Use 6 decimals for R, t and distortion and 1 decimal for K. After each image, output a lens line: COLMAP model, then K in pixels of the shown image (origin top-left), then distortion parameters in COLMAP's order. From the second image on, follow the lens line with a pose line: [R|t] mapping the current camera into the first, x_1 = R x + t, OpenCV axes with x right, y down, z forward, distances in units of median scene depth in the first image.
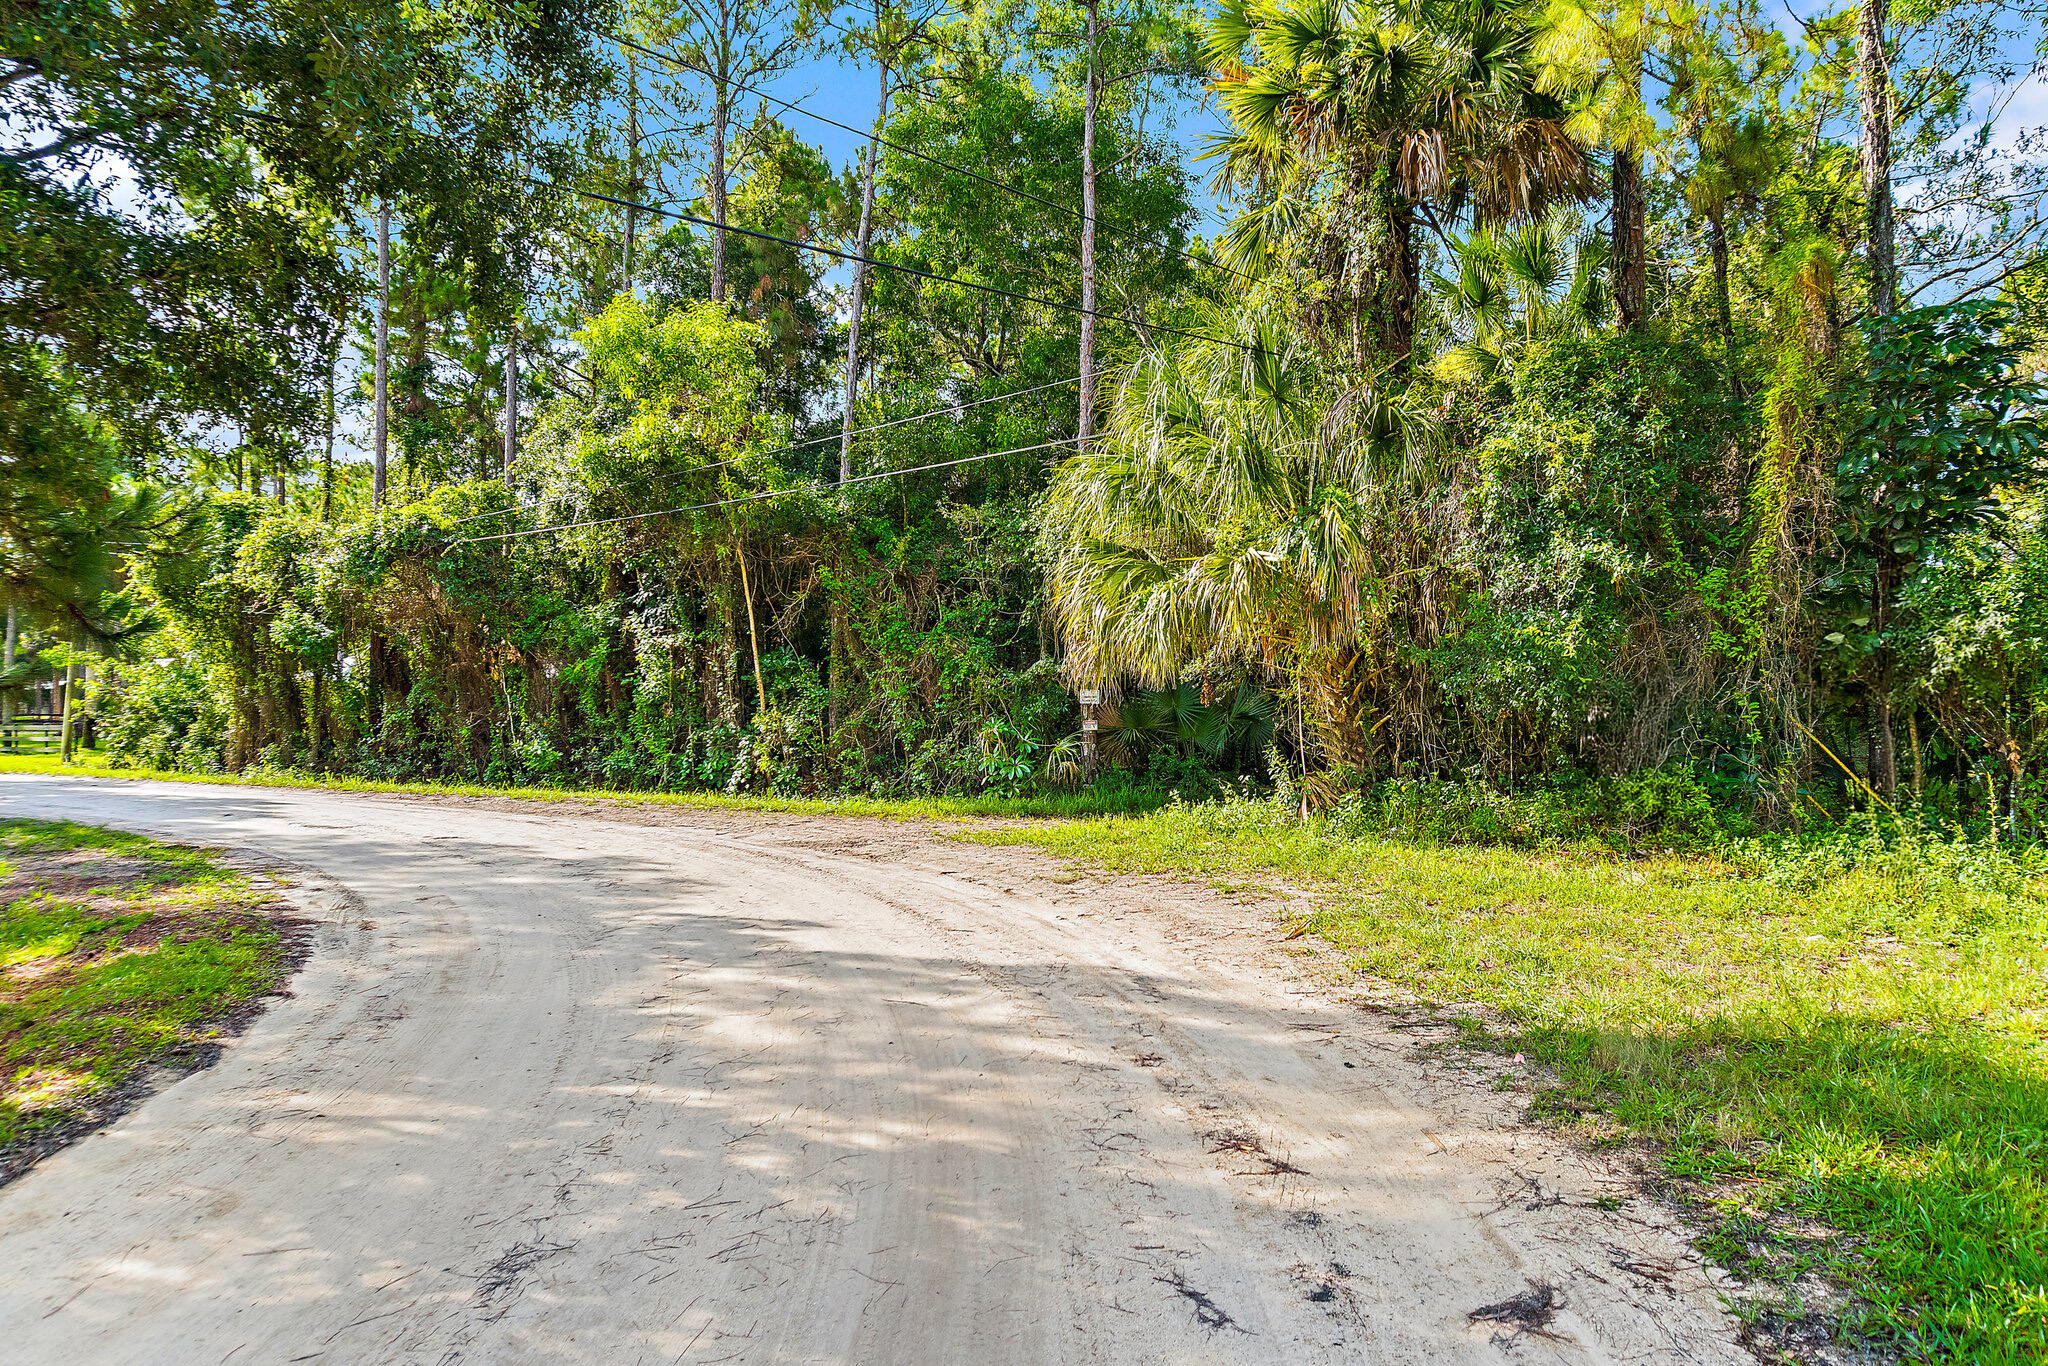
lens RADIAL K [[1718.3, 0, 1036.2], [0, 1718.3, 676.2], [0, 0, 1]] dist [0.046051, -0.003433]
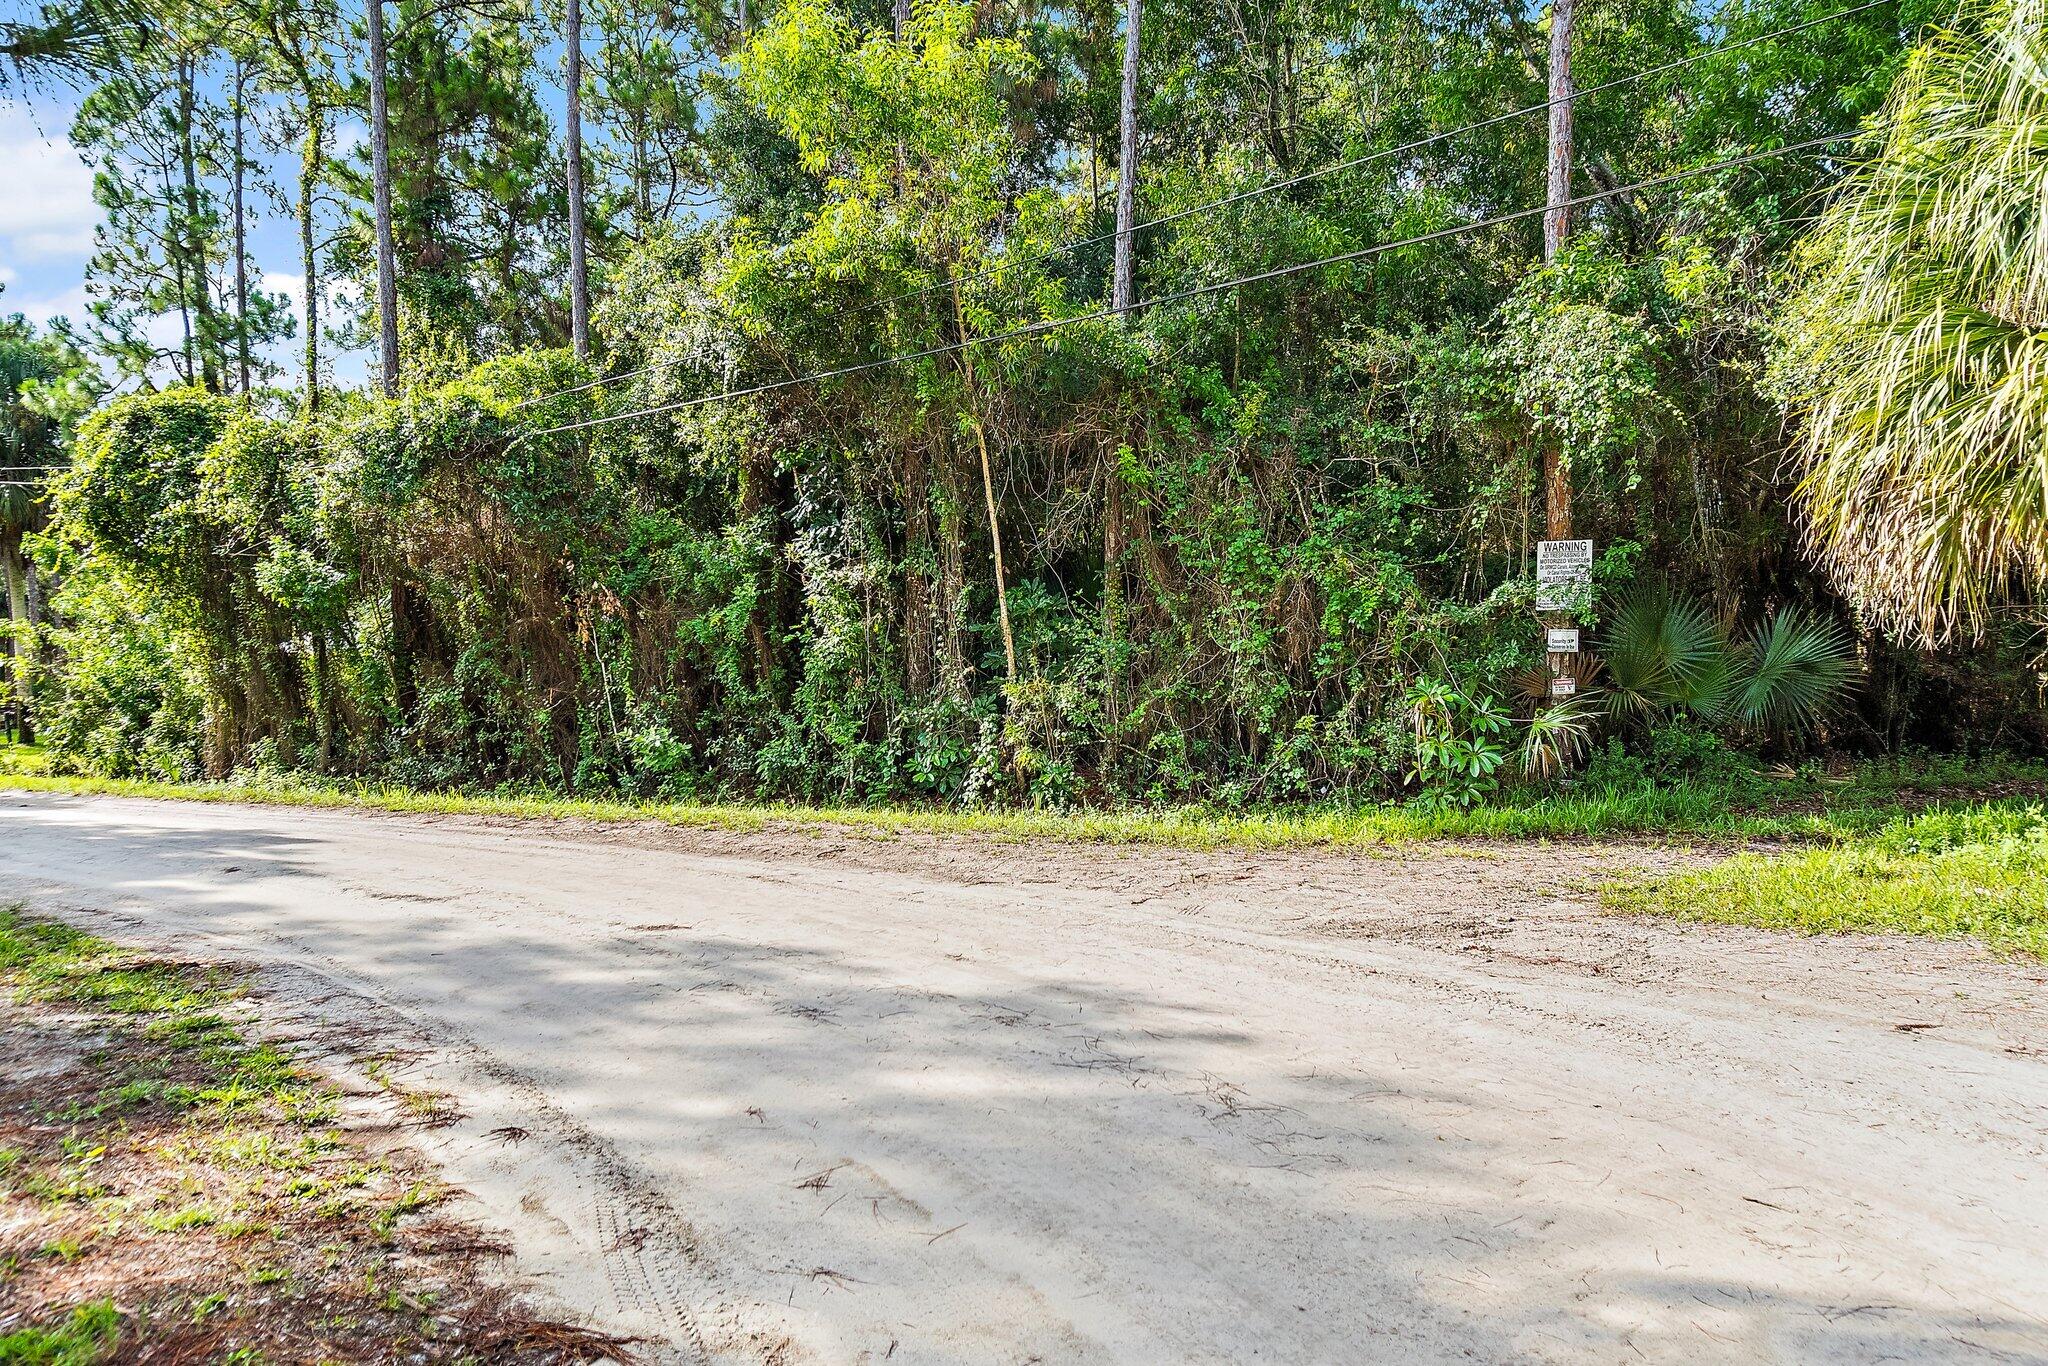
lens RADIAL K [[1774.3, 0, 1022.8], [0, 1774.3, 844.0], [0, 0, 1]] dist [0.020544, -0.013488]
pose [[0.999717, -0.023797, 0.000378, -0.145552], [0.023591, 0.992907, 0.116529, 0.004316], [-0.003148, -0.116487, 0.993187, 0.293912]]
